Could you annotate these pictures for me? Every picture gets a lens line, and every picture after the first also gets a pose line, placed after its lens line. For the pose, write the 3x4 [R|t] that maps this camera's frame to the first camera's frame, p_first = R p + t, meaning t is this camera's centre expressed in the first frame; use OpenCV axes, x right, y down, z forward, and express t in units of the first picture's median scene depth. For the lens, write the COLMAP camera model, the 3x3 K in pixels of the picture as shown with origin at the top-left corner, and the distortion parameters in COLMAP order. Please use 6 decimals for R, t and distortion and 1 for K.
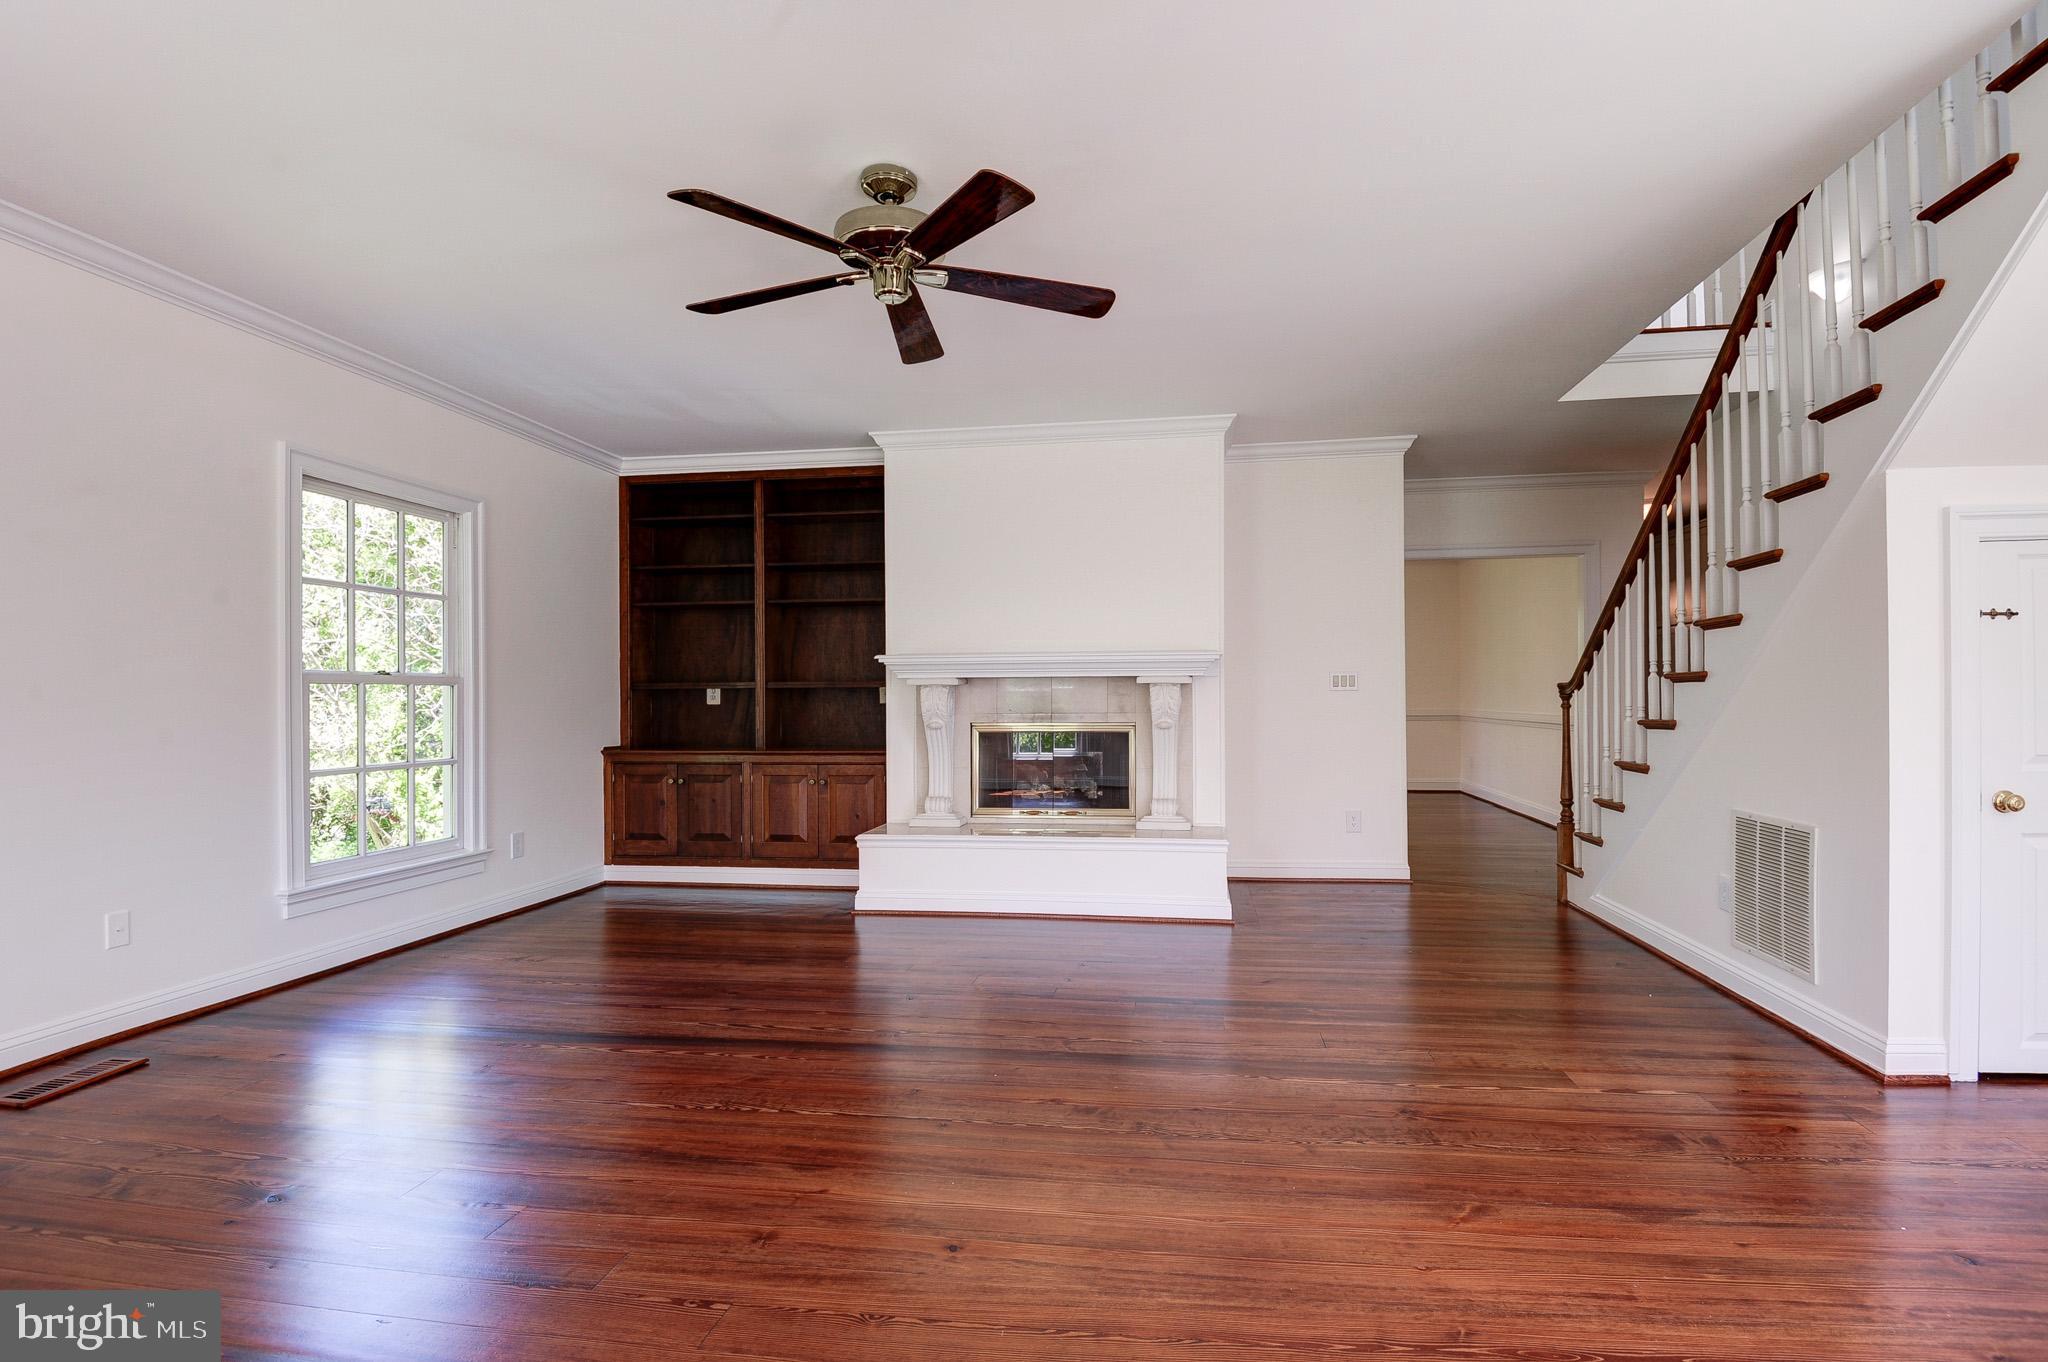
lens RADIAL K [[988.3, 0, 1035.0], [0, 988.3, 696.6], [0, 0, 1]] dist [0.002675, -0.019788]
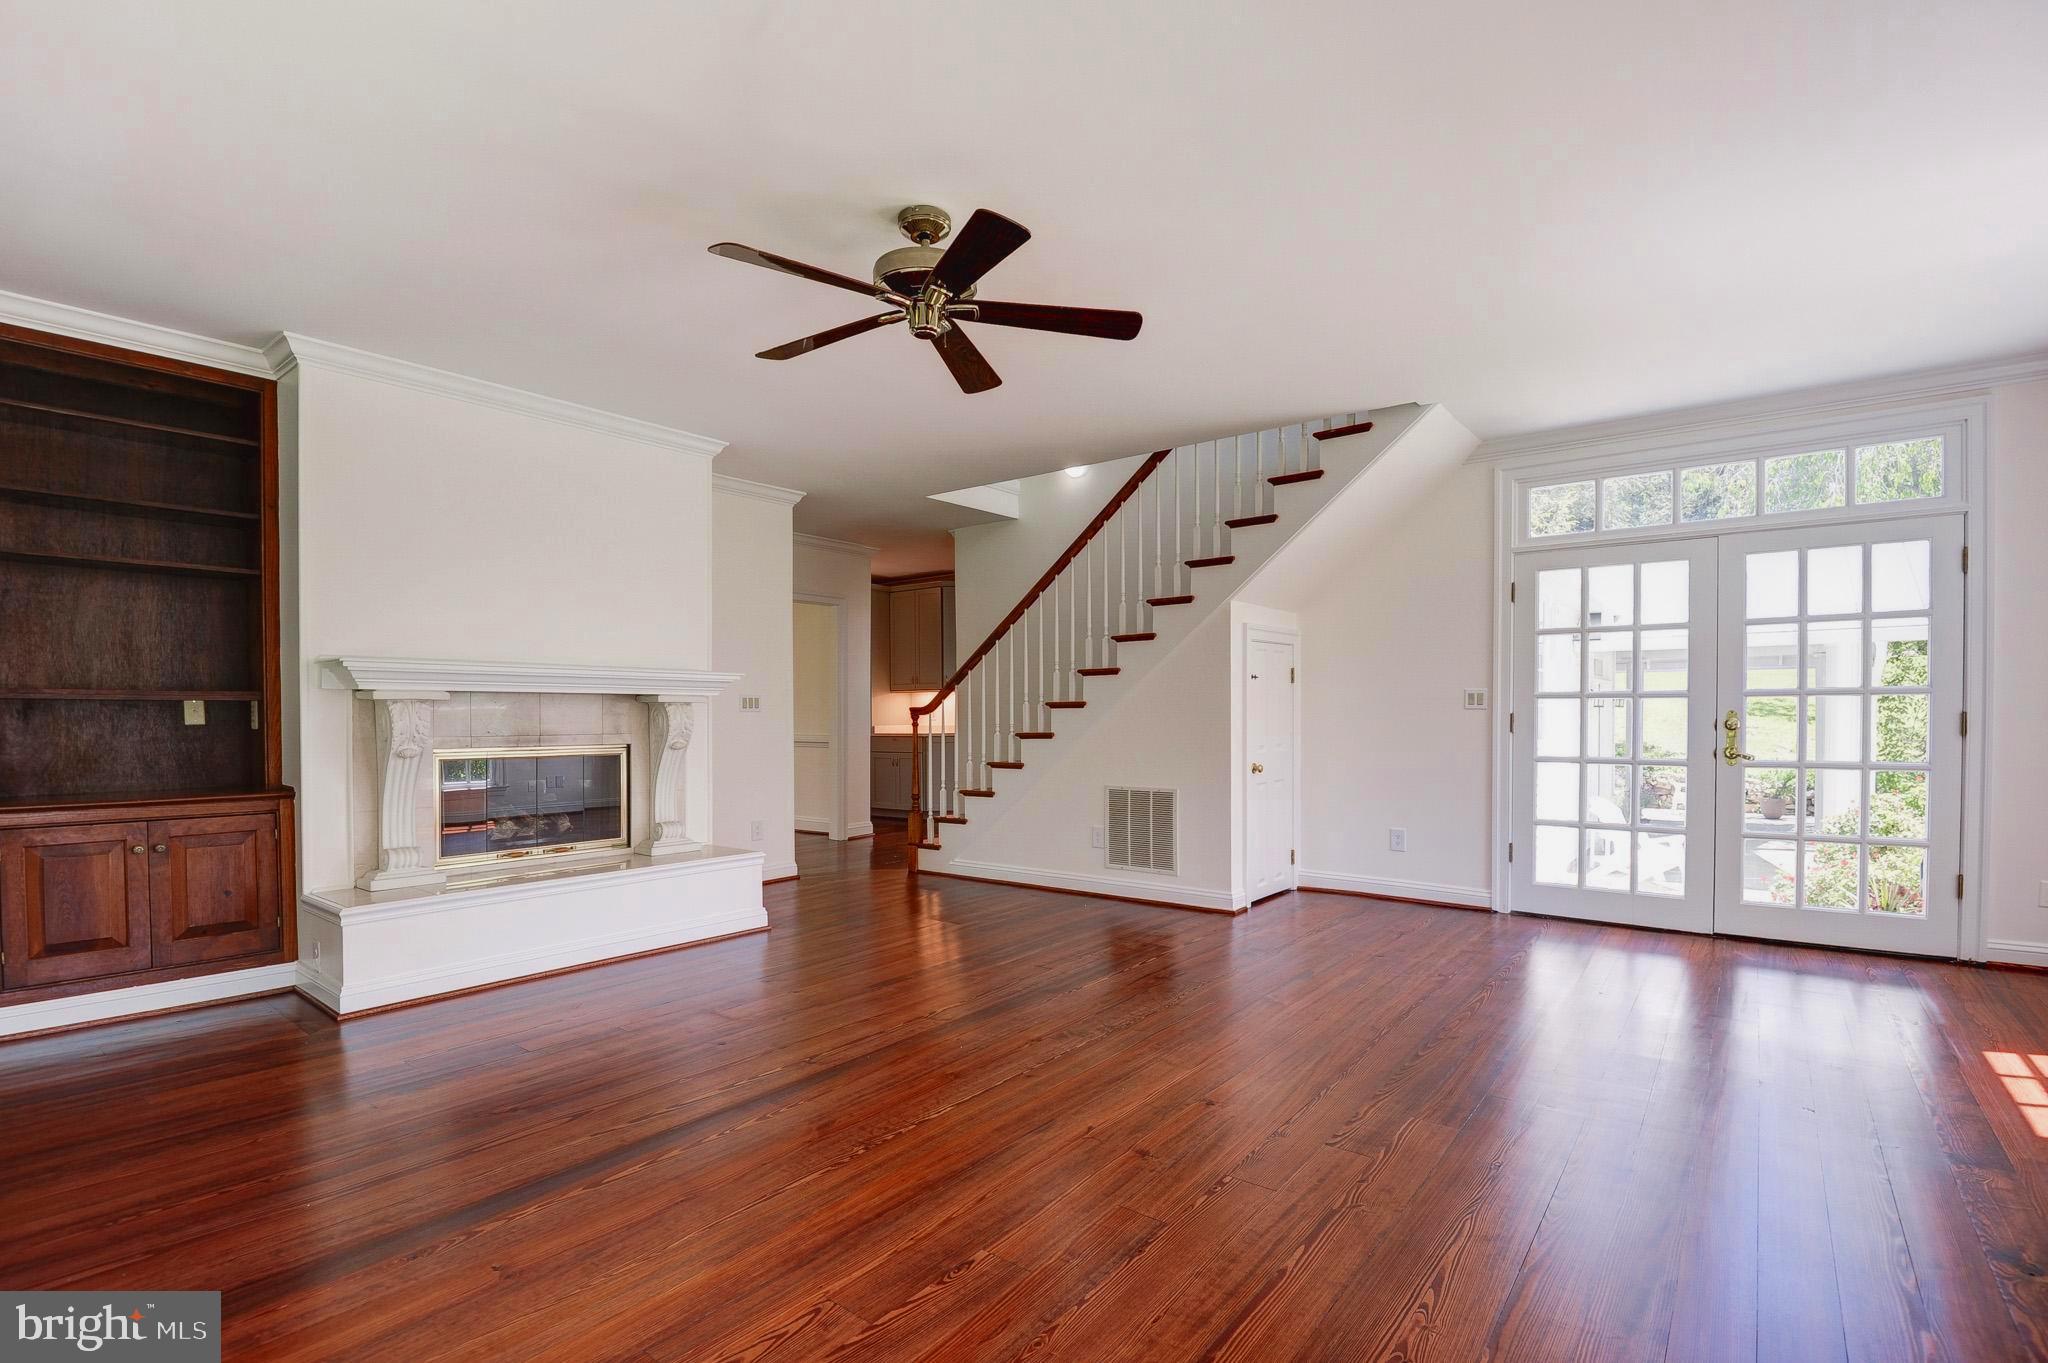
lens RADIAL K [[1021.8, 0, 1026.7], [0, 1021.8, 729.2], [0, 0, 1]] dist [0.012783, -0.022580]
pose [[0.461901, -0.006325, 0.886909, -0.946004], [-0.000663, 0.999972, 0.007477, 0.007782], [-0.886931, -0.004042, 0.461884, 0.352625]]
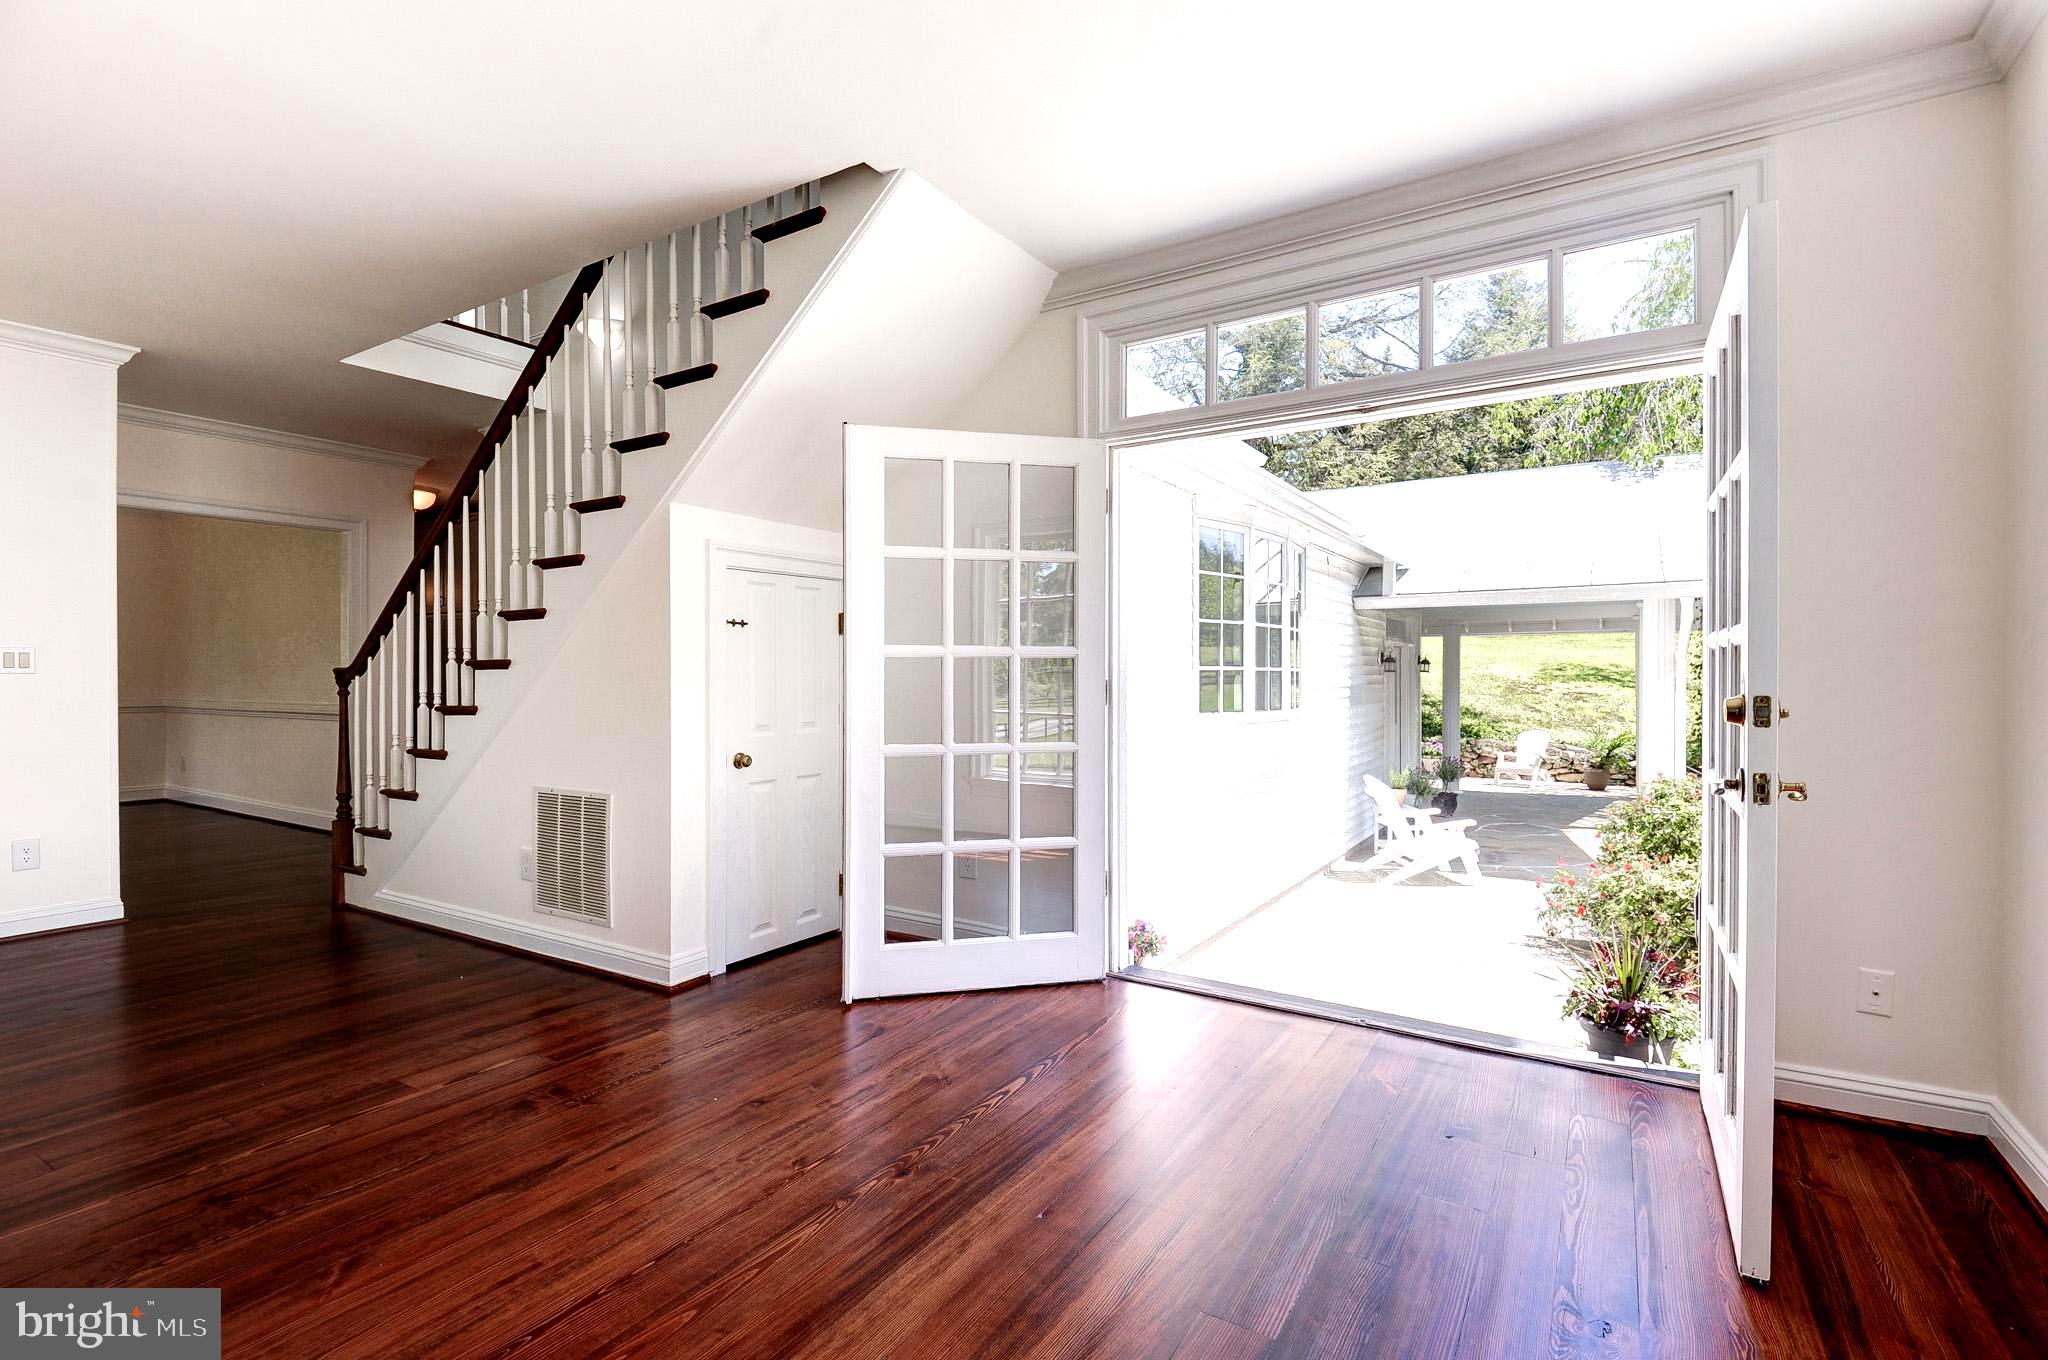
lens RADIAL K [[970.2, 0, 1044.2], [0, 970.2, 679.0], [0, 0, 1]] dist [0.019966, -0.020095]
pose [[0.387152, 0.007074, 0.921989, -0.077842], [-0.002544, 0.999975, -0.006604, 0.001071], [-0.922012, 0.000211, 0.387160, 0.062905]]
